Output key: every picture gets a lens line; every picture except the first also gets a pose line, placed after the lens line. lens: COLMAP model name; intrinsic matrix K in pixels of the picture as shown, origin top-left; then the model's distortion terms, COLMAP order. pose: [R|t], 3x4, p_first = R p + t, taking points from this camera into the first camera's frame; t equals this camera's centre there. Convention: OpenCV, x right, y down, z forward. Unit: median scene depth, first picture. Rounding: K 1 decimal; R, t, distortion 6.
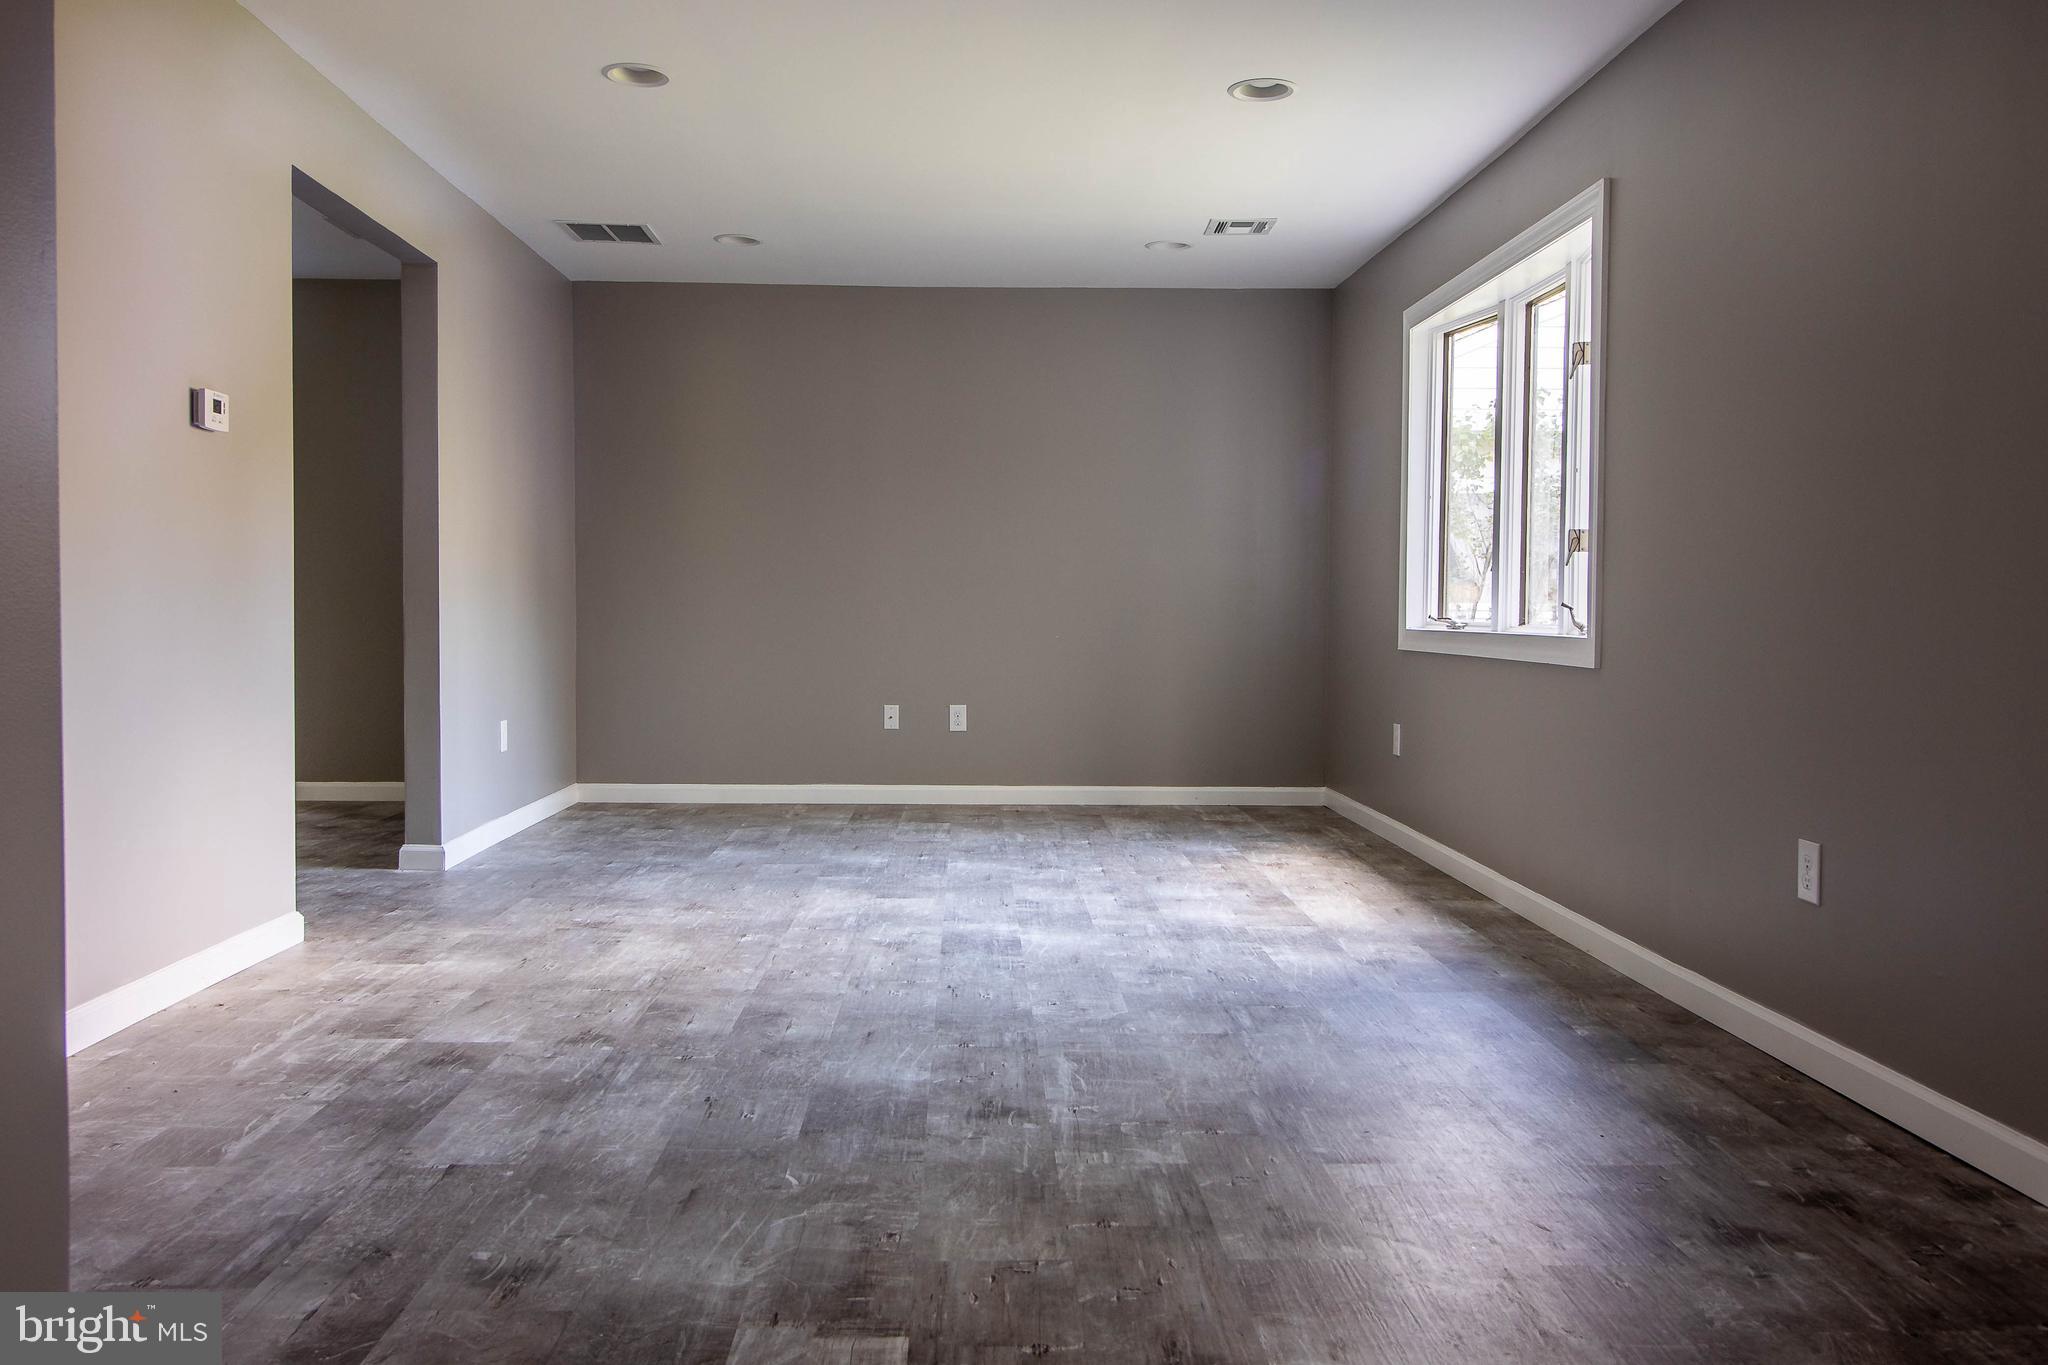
lens RADIAL K [[1625.9, 0, 1019.7], [0, 1625.9, 667.9], [0, 0, 1]] dist [0.030287, -0.002958]
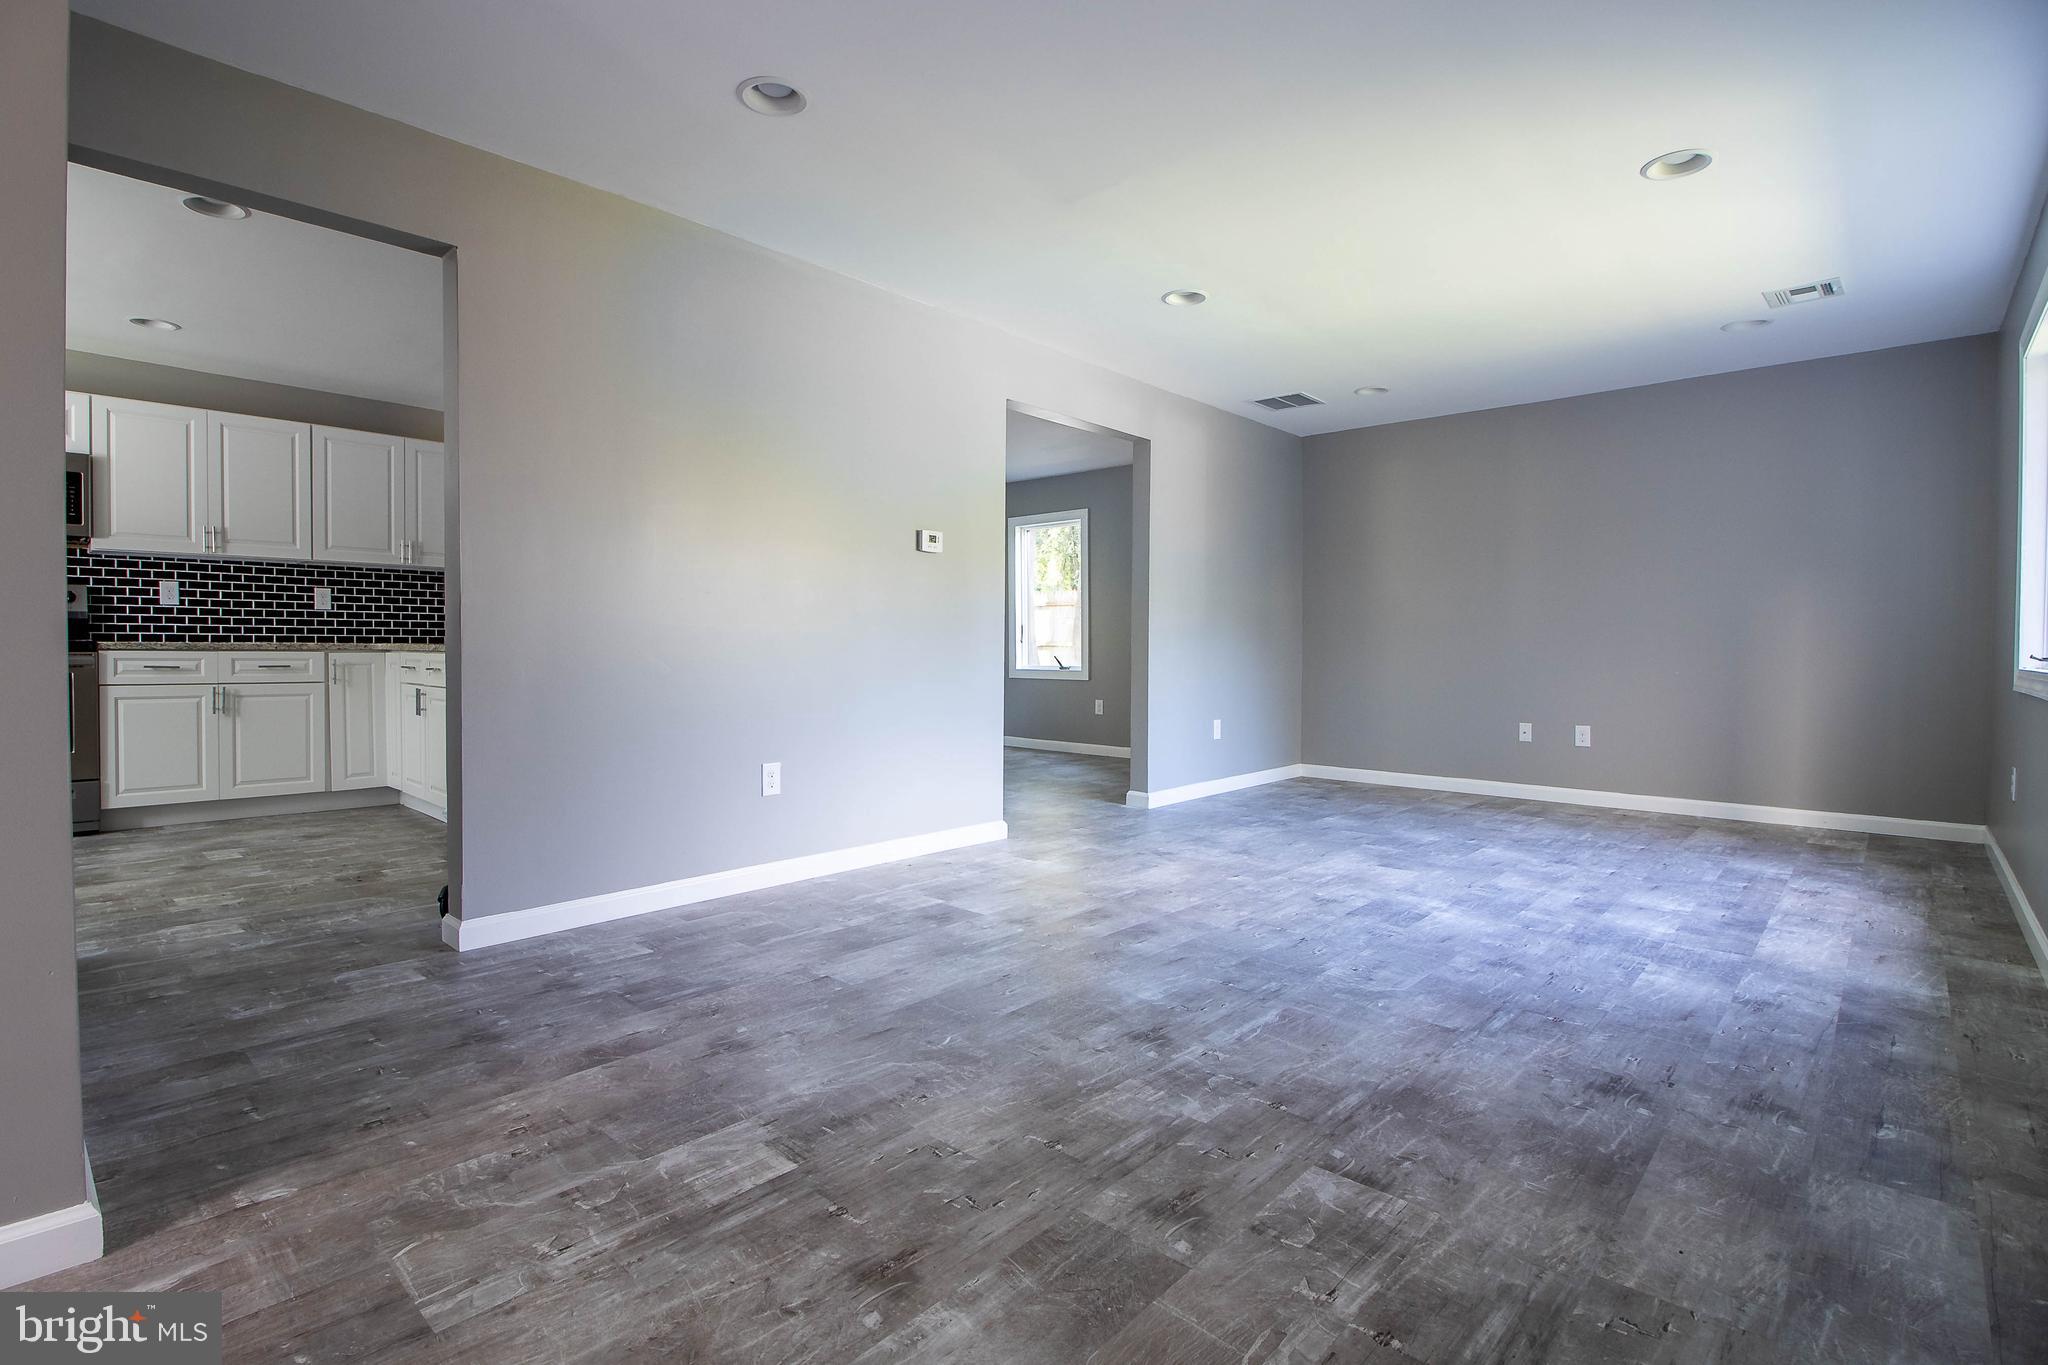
lens RADIAL K [[983.5, 0, 1014.5], [0, 983.5, 676.7], [0, 0, 1]] dist [-0.007969, -0.004279]
pose [[0.709672, 0.016990, -0.704328, 0.444197], [-0.024947, 0.999688, -0.001021, -0.008243], [0.704091, 0.018295, 0.709874, 0.363679]]
